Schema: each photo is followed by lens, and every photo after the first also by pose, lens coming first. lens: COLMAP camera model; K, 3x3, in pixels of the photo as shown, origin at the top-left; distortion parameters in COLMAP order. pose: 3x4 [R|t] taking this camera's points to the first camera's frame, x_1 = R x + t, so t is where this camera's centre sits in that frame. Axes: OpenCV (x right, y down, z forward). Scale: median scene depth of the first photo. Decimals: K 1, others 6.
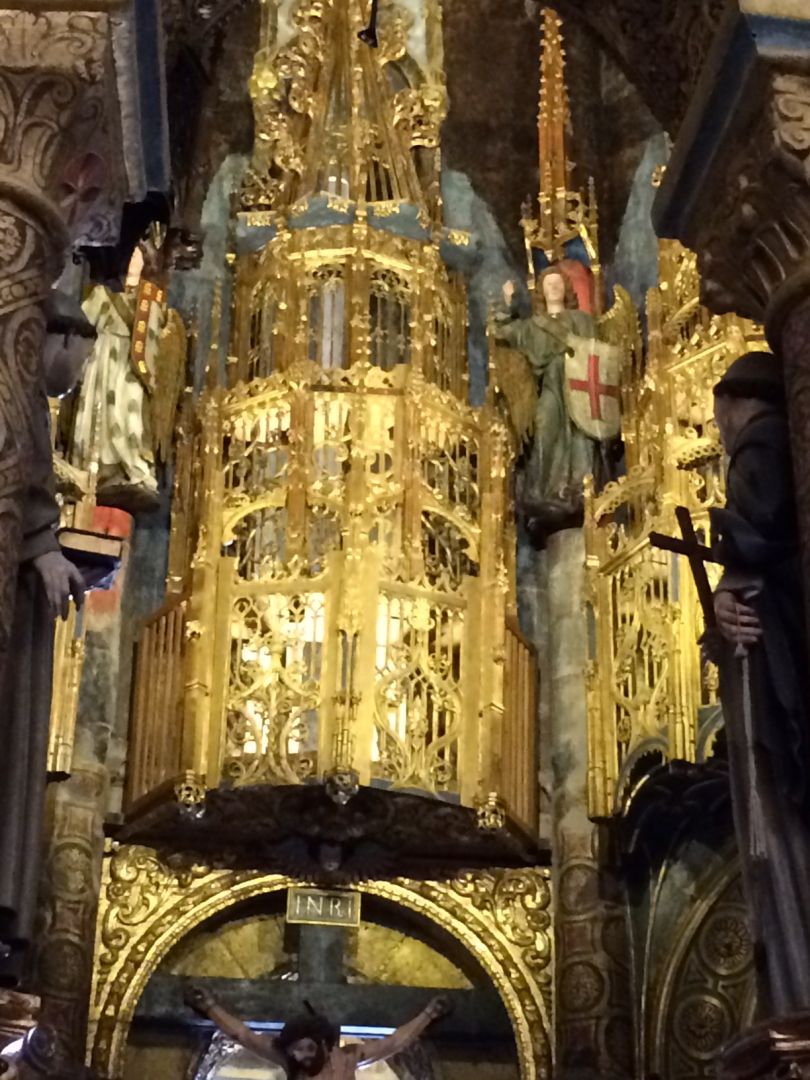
lens RADIAL K [[2523.2, 0, 405.0], [0, 2523.2, 540.0], [0, 0, 1]] dist [-0.008876, -0.040173]
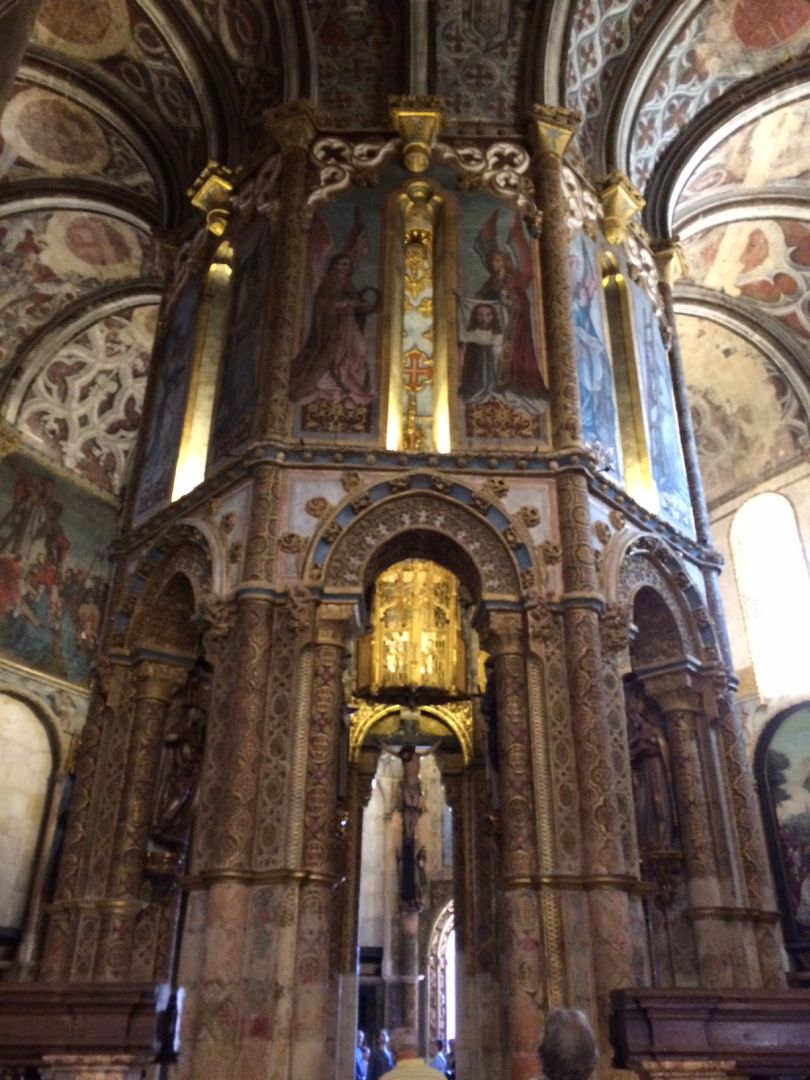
lens RADIAL K [[930.3, 0, 405.0], [0, 930.3, 540.0], [0, 0, 1]] dist [0.093105, -0.118246]
pose [[0.998416, -0.029158, -0.048111, 0.034552], [0.032791, 0.996528, 0.076530, -0.220234], [0.045712, -0.077986, 0.995906, -0.370355]]
